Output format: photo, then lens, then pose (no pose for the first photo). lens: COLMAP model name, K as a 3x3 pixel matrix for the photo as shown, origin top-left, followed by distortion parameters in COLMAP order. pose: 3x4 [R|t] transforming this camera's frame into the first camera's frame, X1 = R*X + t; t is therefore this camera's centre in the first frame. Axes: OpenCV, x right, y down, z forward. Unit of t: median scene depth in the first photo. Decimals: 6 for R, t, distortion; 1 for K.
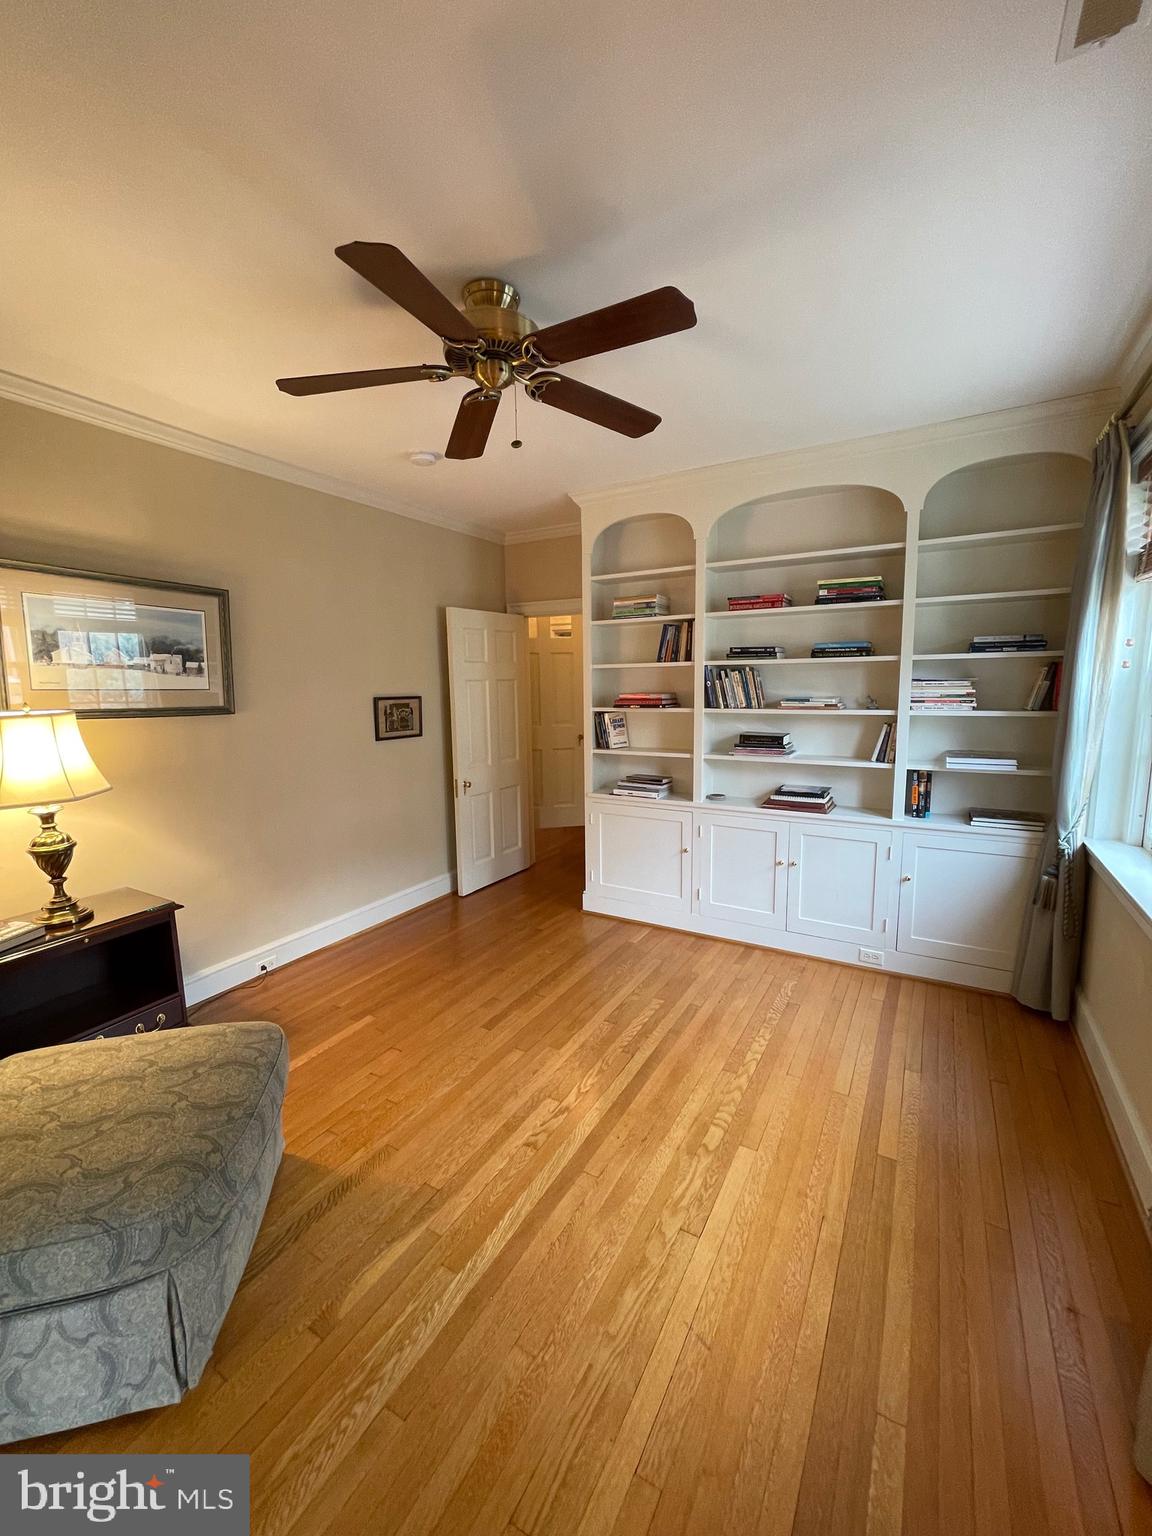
lens RADIAL K [[622.4, 0, 577.6], [0, 622.4, 763.1], [0, 0, 1]] dist [-0.004541, 0.001308]
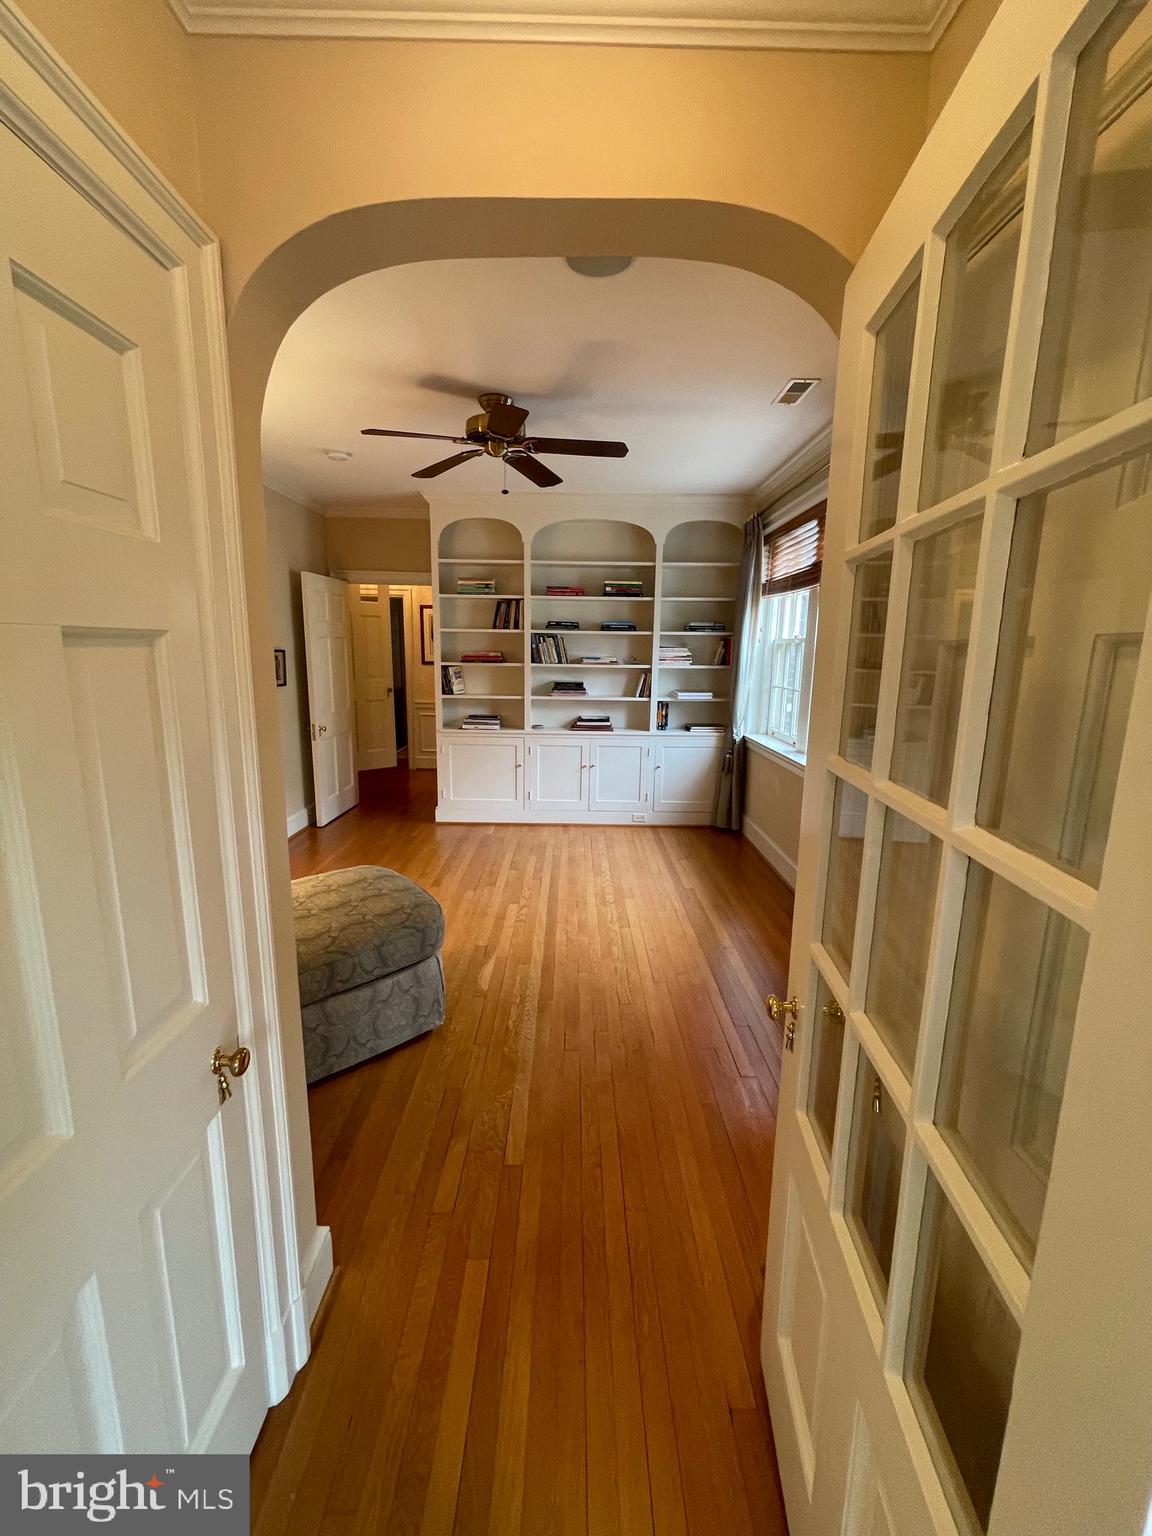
lens RADIAL K [[622.4, 0, 574.4], [0, 622.4, 767.0], [0, 0, 1]] dist [-0.004541, 0.001308]
pose [[0.863987, -0.068745, 0.498799, -0.499444], [0.040445, 0.996910, 0.067341, 0.065181], [-0.501887, -0.038008, 0.864098, -0.330398]]
